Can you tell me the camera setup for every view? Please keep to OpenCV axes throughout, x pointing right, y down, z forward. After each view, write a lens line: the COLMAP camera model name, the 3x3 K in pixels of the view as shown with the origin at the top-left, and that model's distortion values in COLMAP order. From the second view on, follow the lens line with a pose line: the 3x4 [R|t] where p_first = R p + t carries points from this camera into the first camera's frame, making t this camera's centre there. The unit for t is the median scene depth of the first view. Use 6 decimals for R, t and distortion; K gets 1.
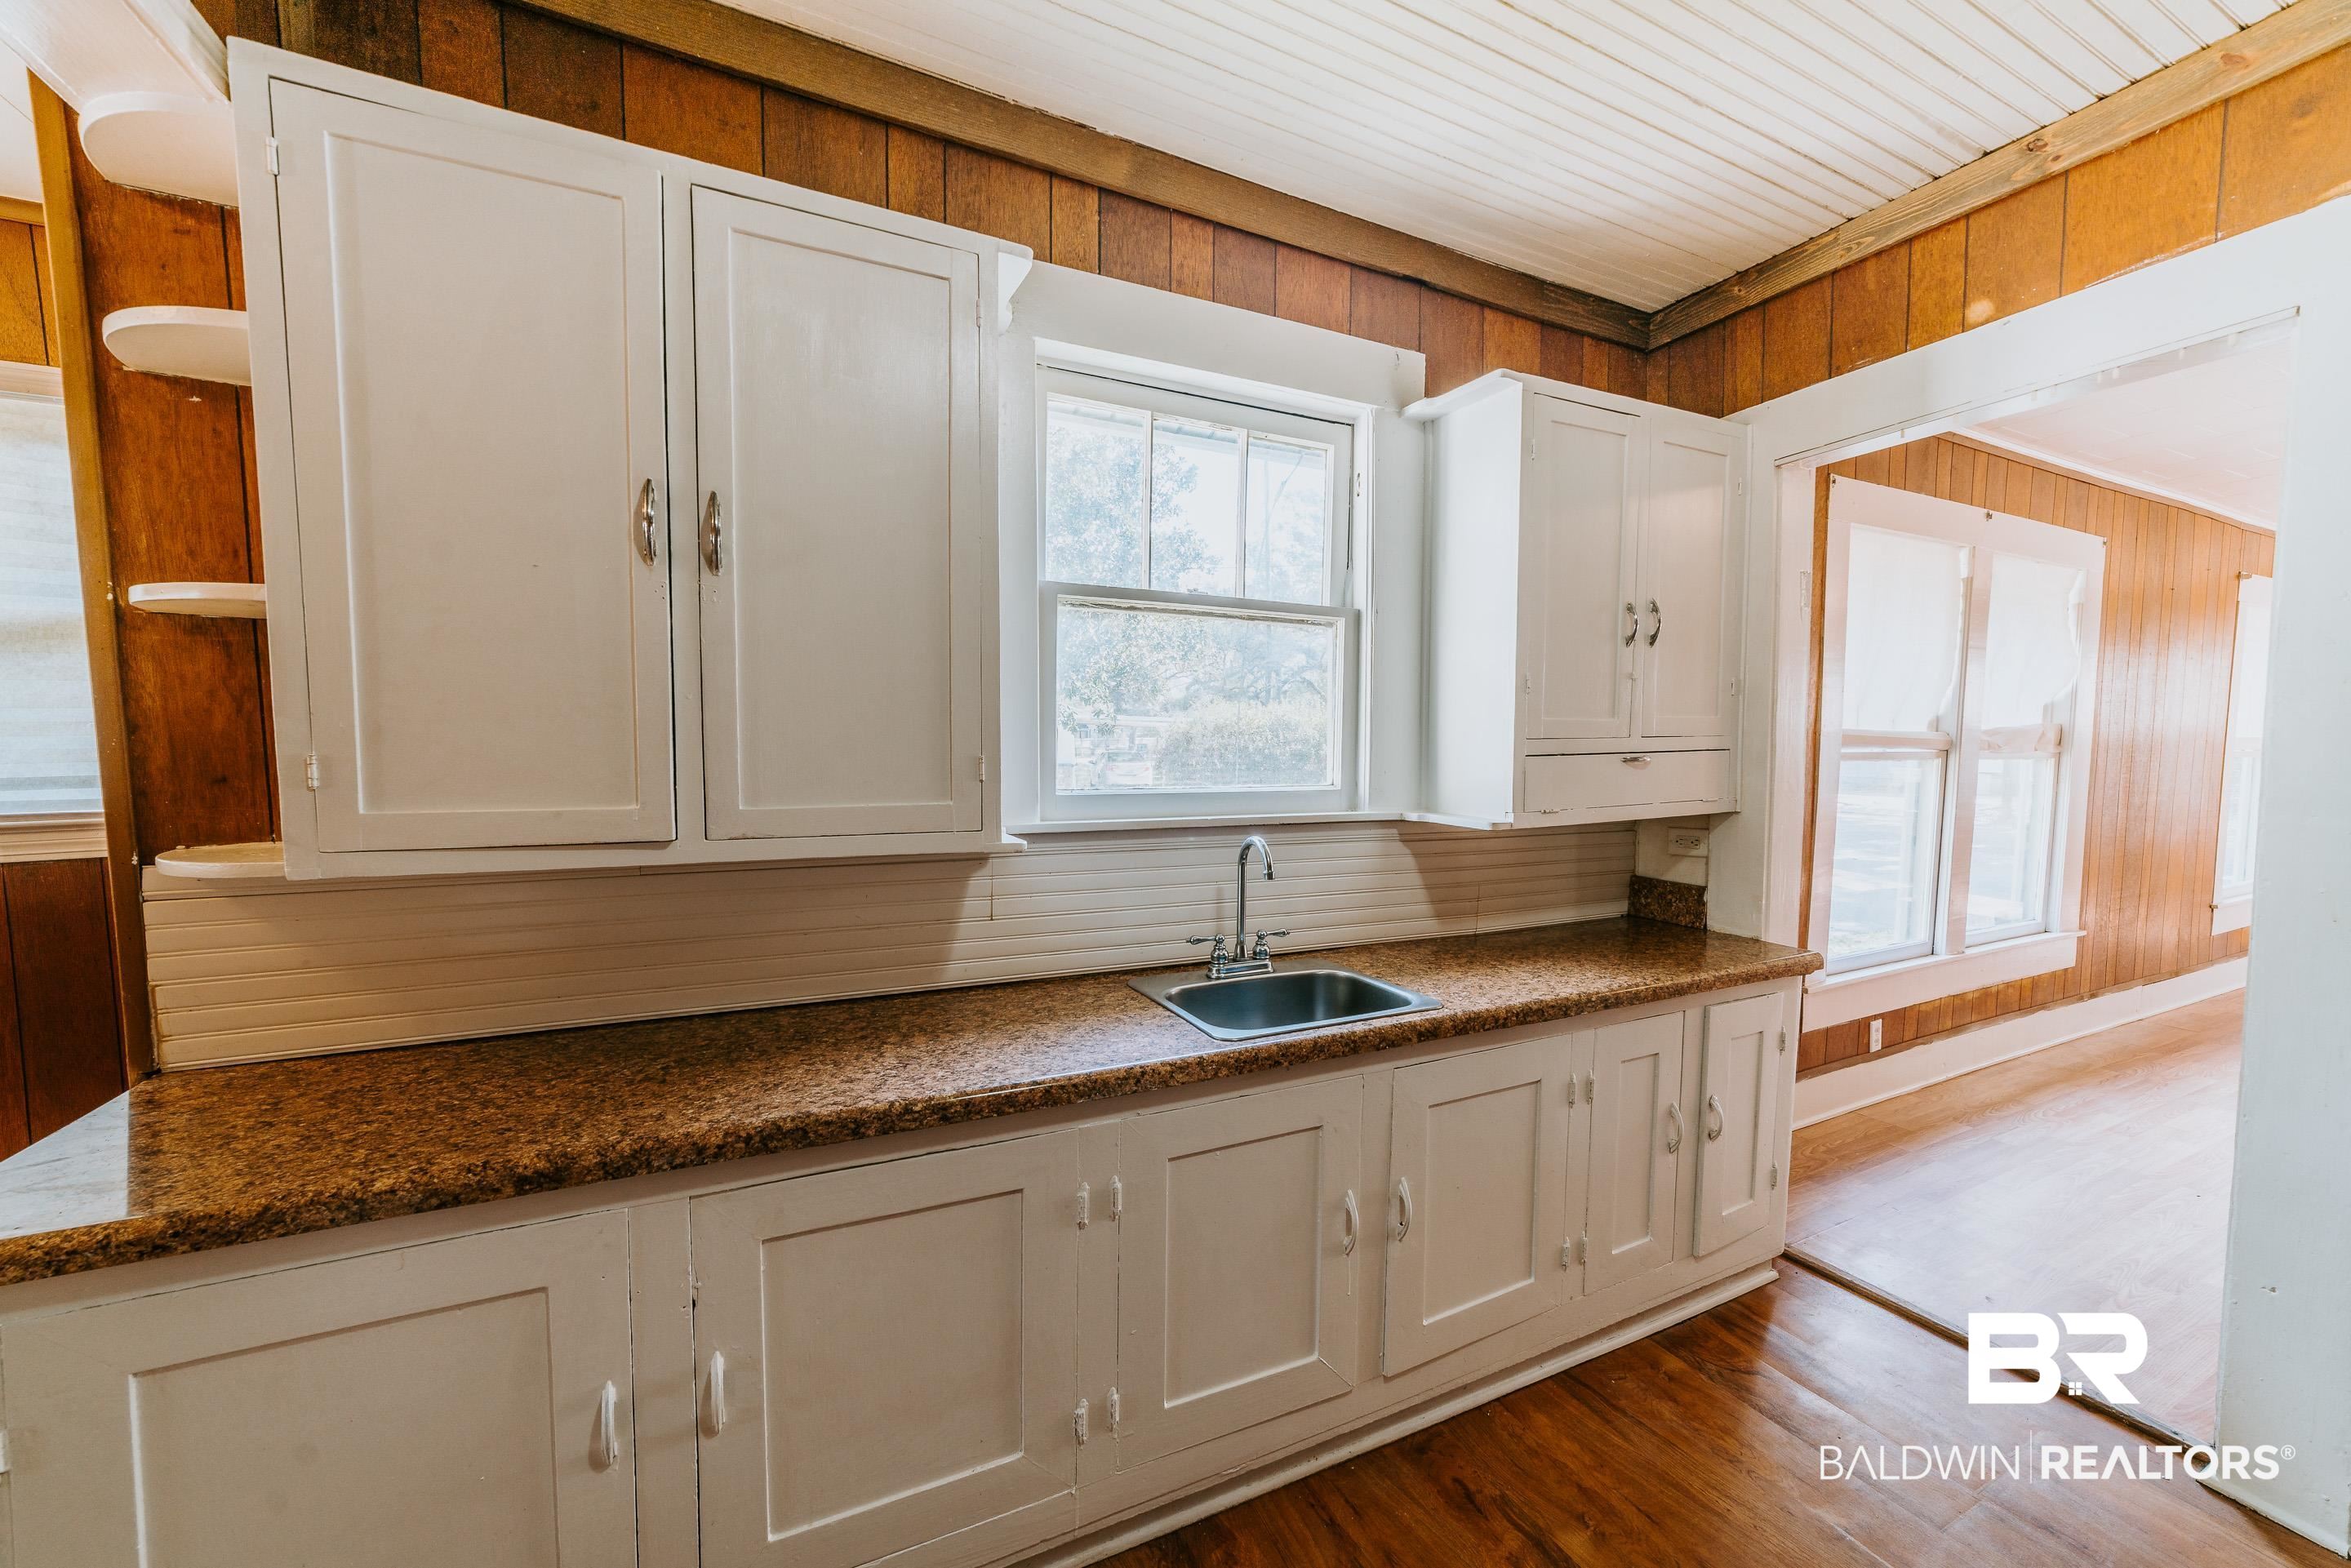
lens RADIAL K [[897.1, 0, 1183.5], [0, 897.1, 791.0], [0, 0, 1]] dist [-0.024523, 0.010041]
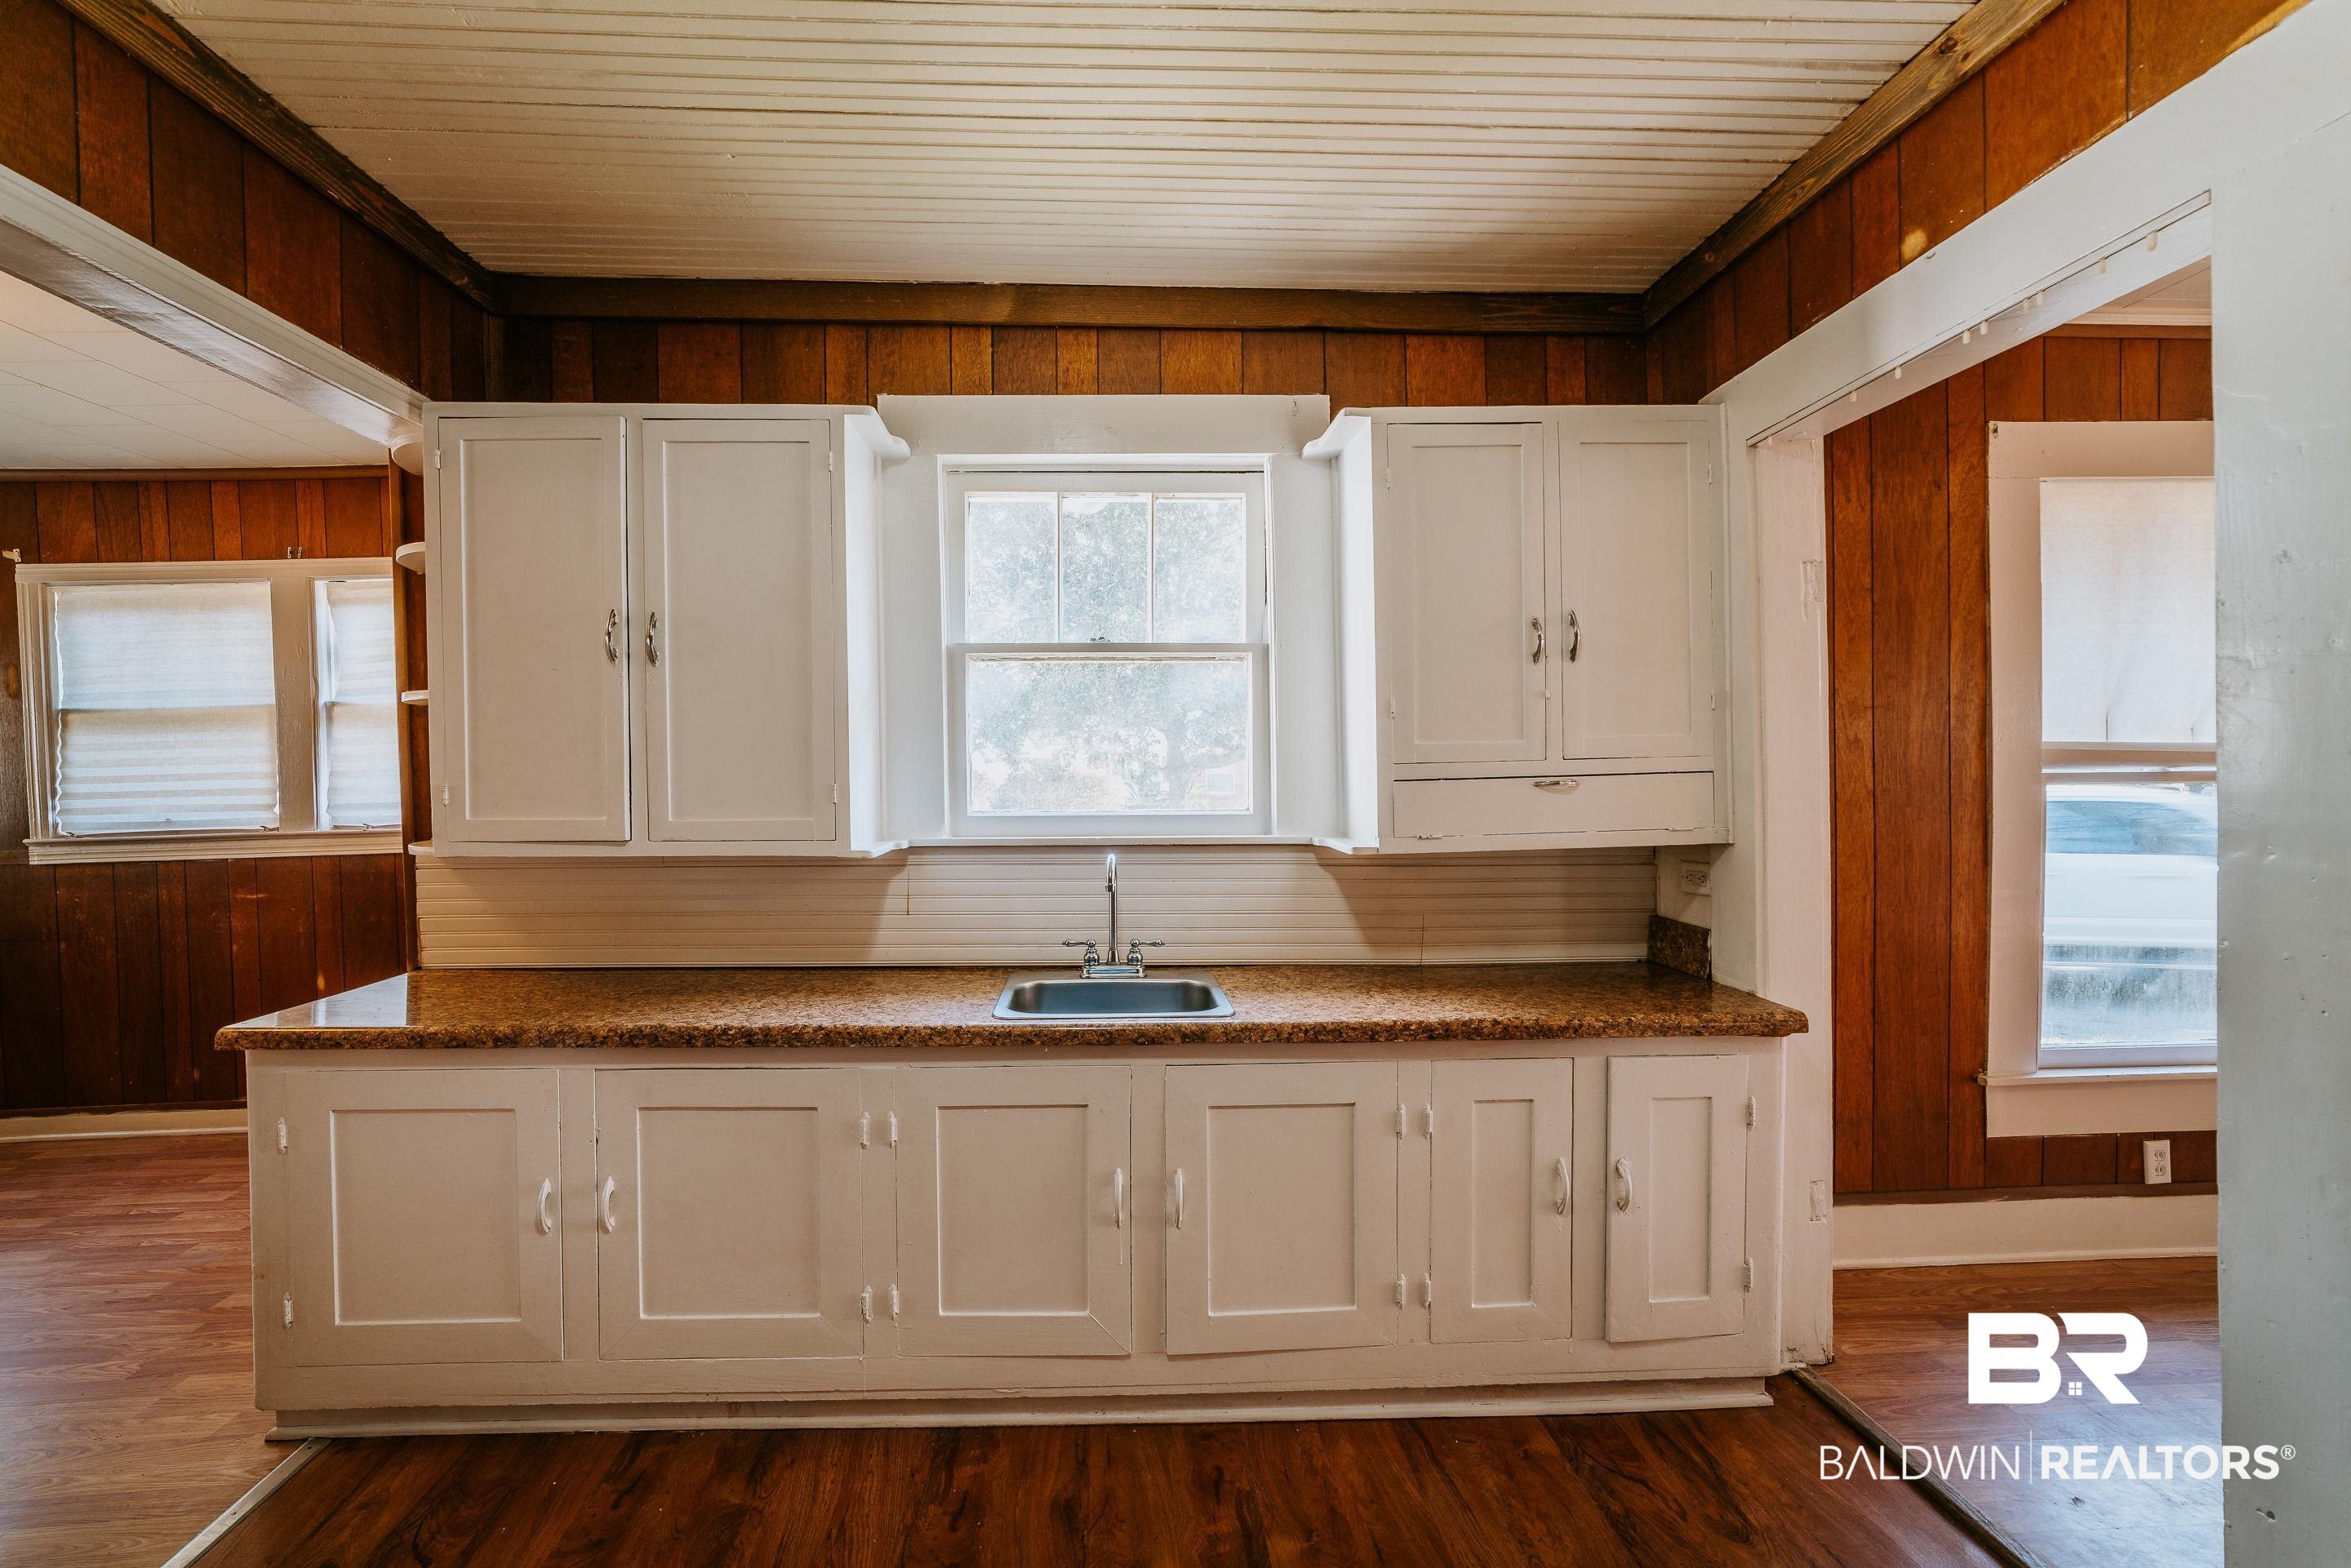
lens RADIAL K [[946.5, 0, 1164.7], [0, 946.5, 776.8], [0, 0, 1]] dist [-0.027654, 0.012420]
pose [[0.915067, -0.009170, -0.403198, 0.580493], [-0.010100, 0.998907, -0.045642, 0.006794], [0.403176, 0.045838, 0.913974, -0.065854]]
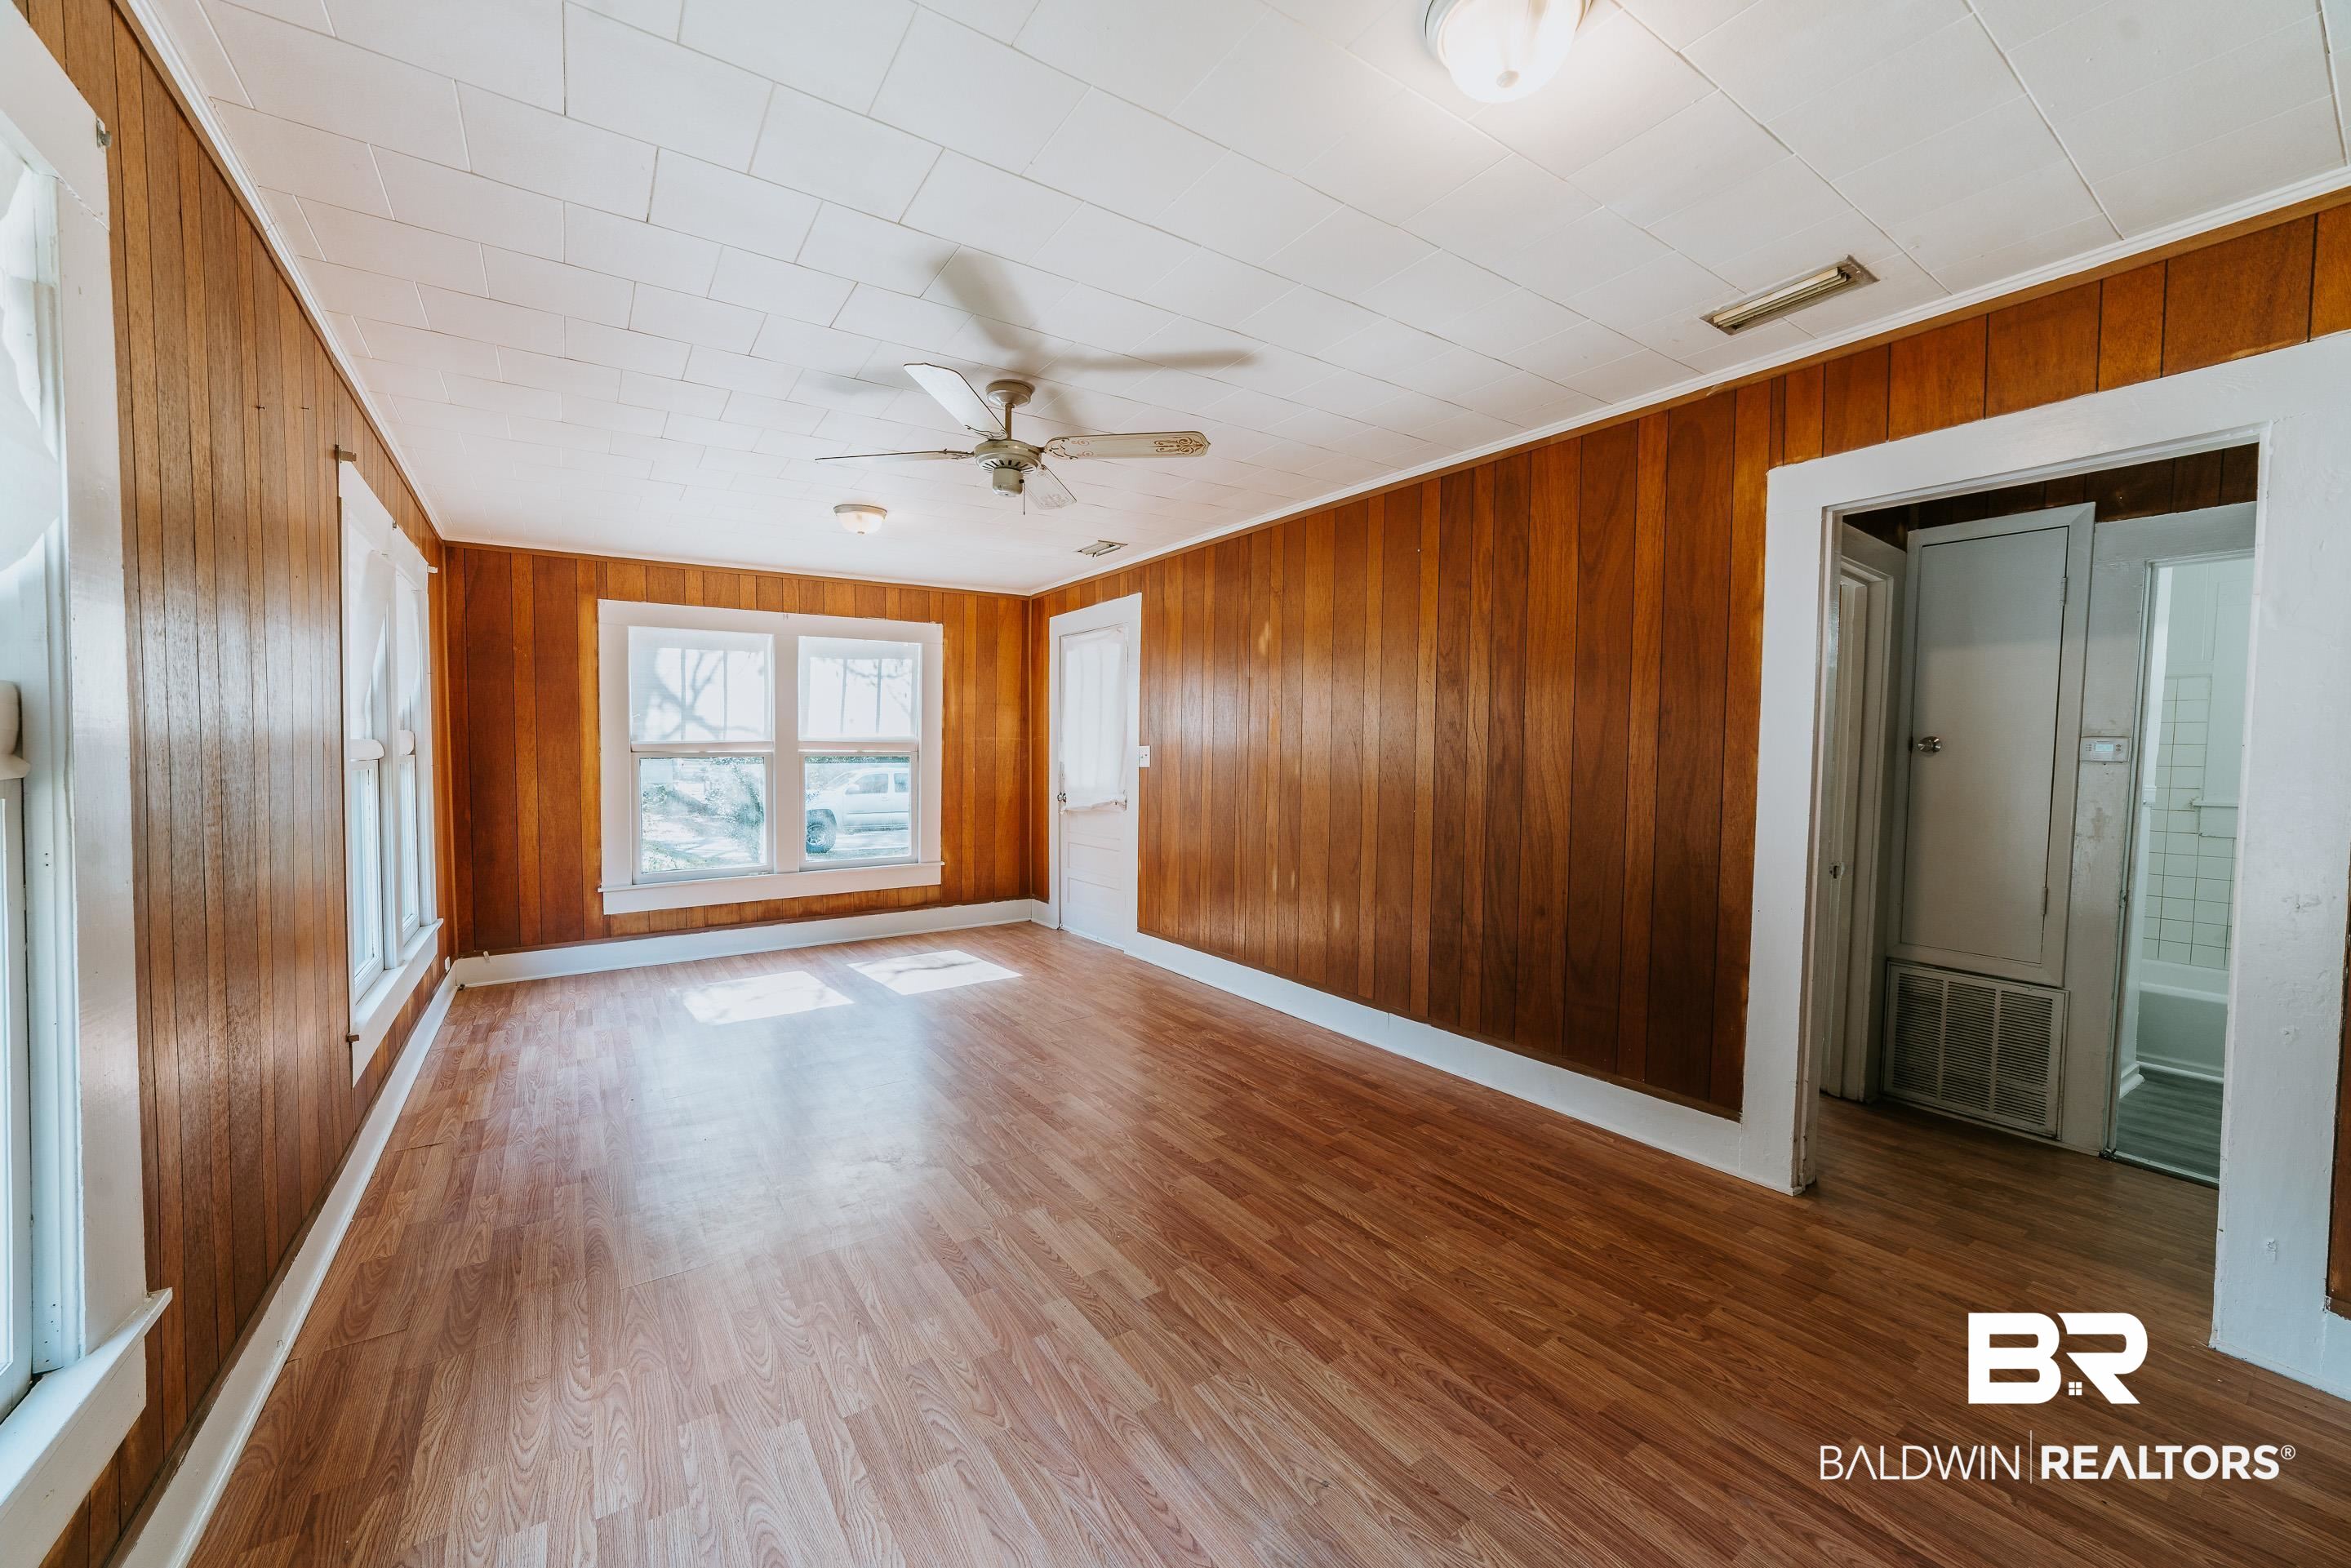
lens RADIAL K [[897.1, 0, 1183.5], [0, 897.1, 791.0], [0, 0, 1]] dist [-0.024523, 0.010041]
pose [[-0.146749, -0.052737, 0.987767, 1.263516], [0.061523, 0.996158, 0.062326, -0.069653], [-0.987259, 0.069917, -0.142940, 1.304537]]
